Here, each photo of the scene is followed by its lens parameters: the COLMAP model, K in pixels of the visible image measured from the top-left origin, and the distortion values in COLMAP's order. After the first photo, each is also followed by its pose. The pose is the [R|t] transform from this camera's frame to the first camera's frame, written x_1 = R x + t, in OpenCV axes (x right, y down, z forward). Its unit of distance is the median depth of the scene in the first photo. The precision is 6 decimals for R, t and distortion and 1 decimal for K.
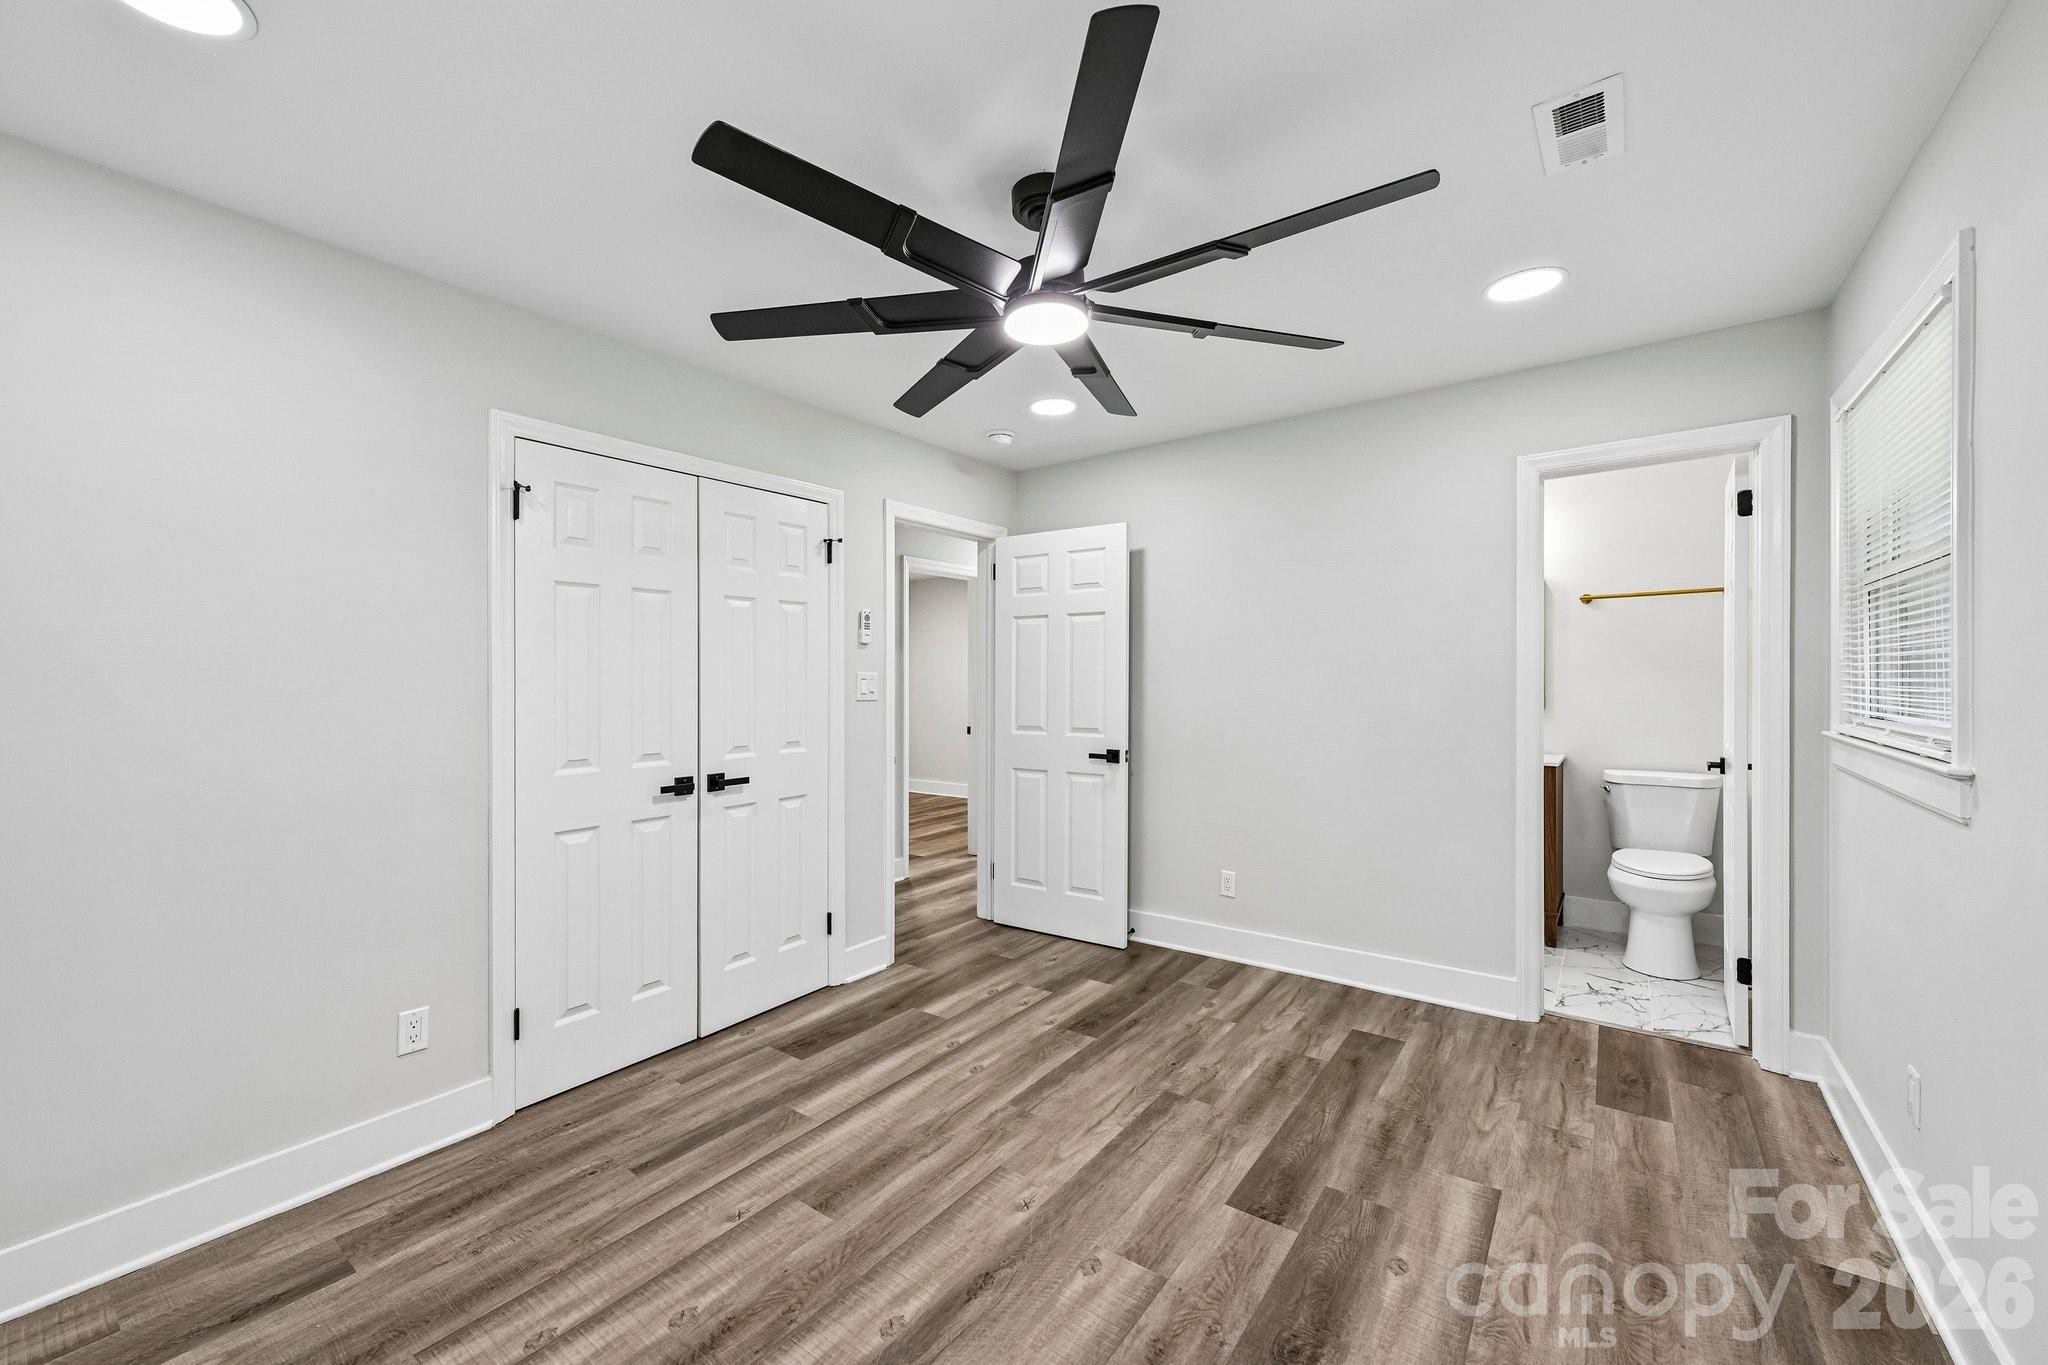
lens RADIAL K [[812.6, 0, 1014.2], [0, 812.6, 678.6], [0, 0, 1]] dist [0.002379, 0.000204]
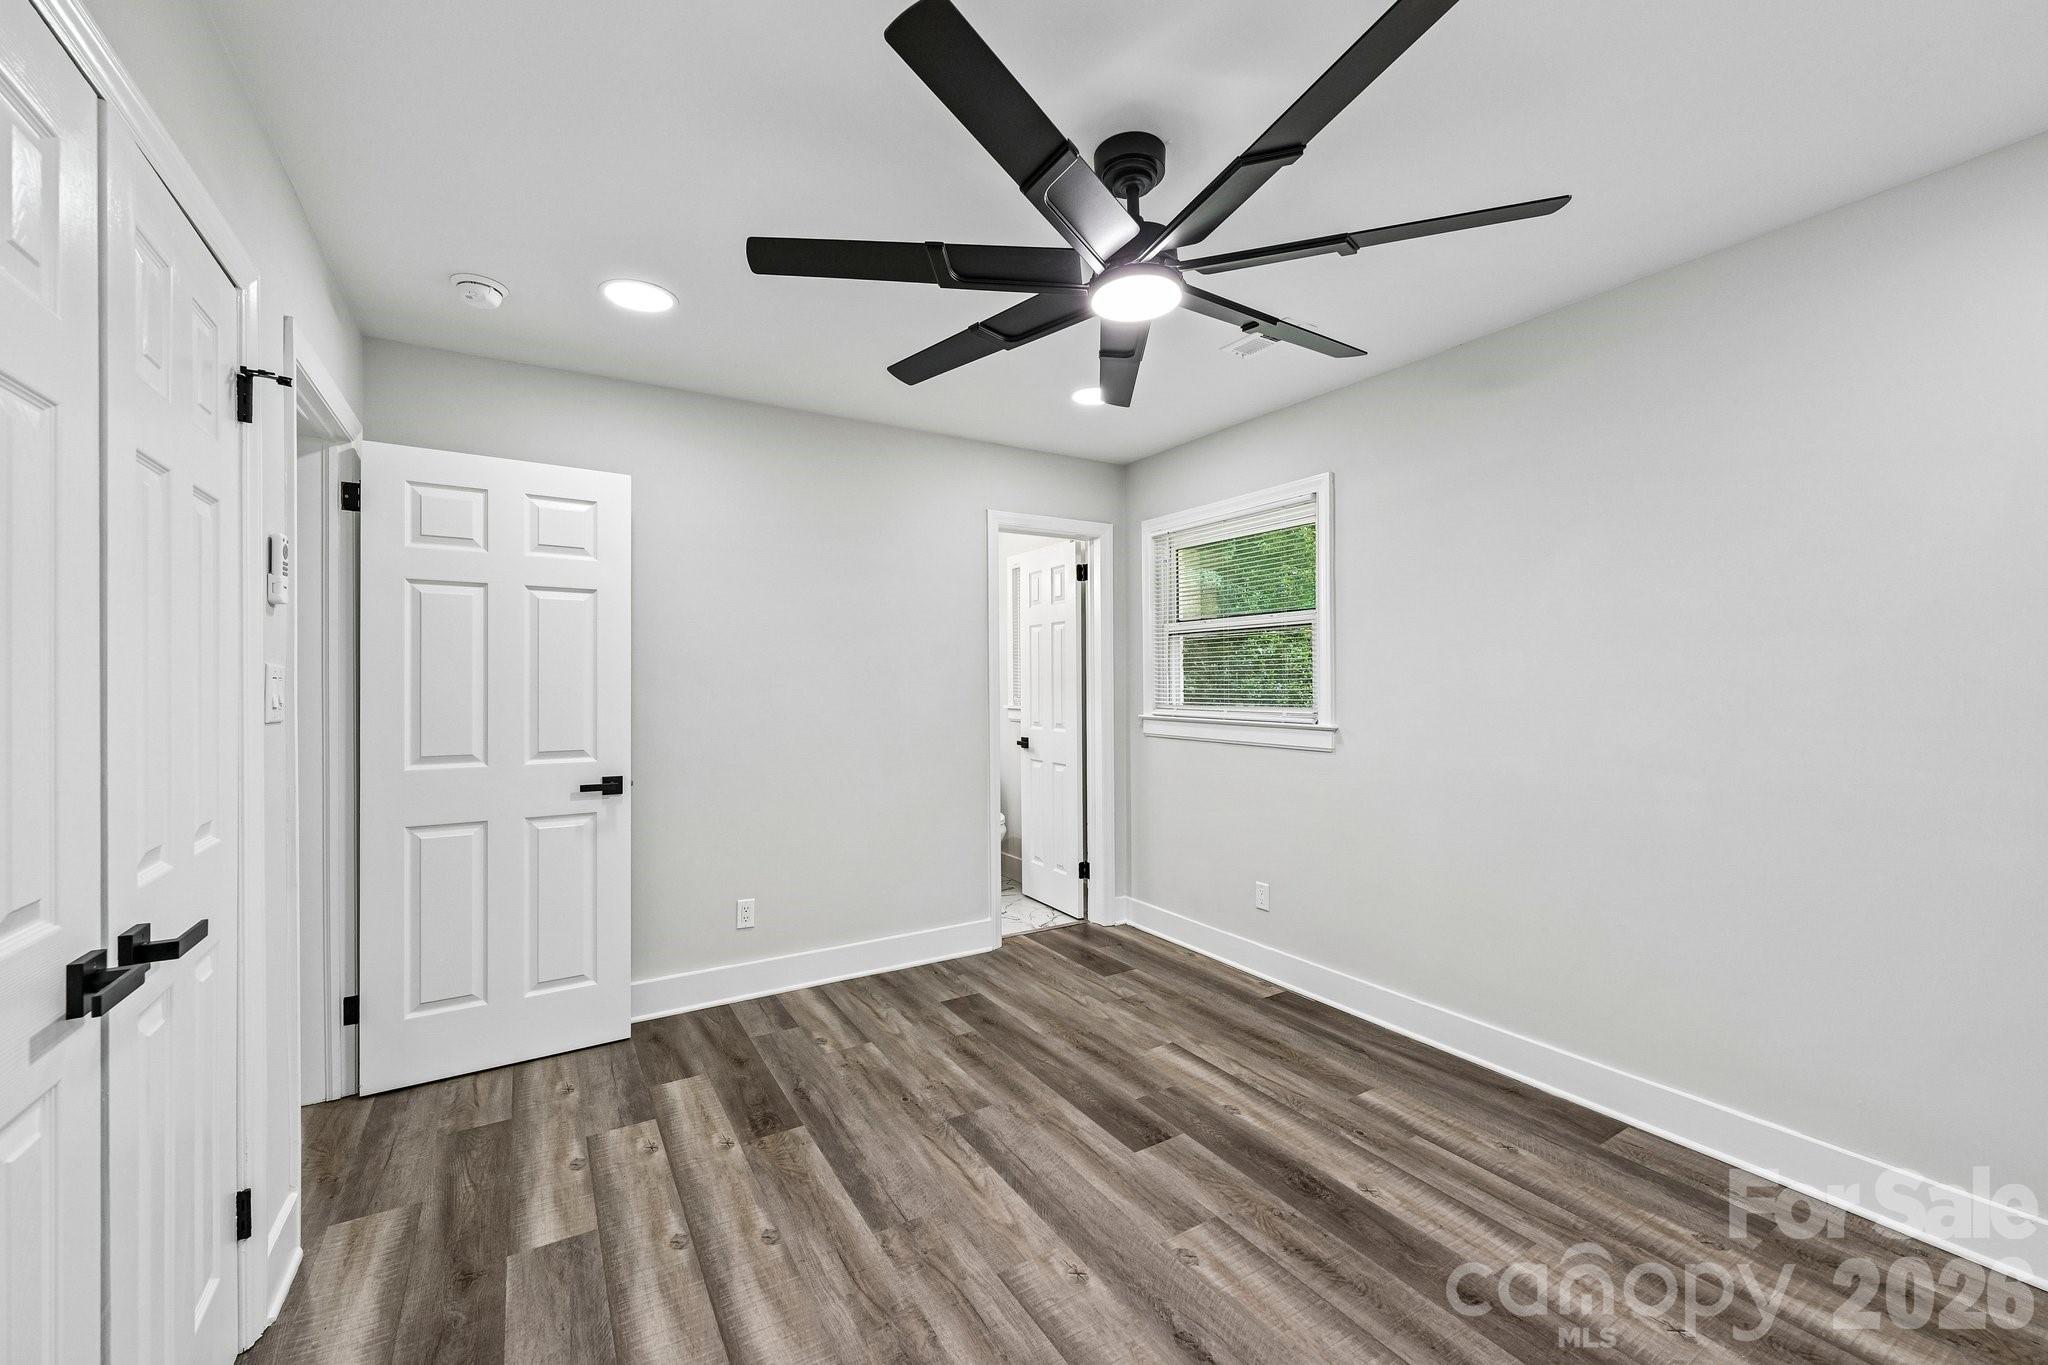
lens RADIAL K [[812.6, 0, 1015.4], [0, 812.6, 685.5], [0, 0, 1]] dist [0.002379, 0.000204]
pose [[0.374160, 0.003251, 0.927359, -0.585037], [-0.002106, 0.999994, -0.002656, 0.007015], [-0.927362, -0.000959, 0.374164, 0.514189]]
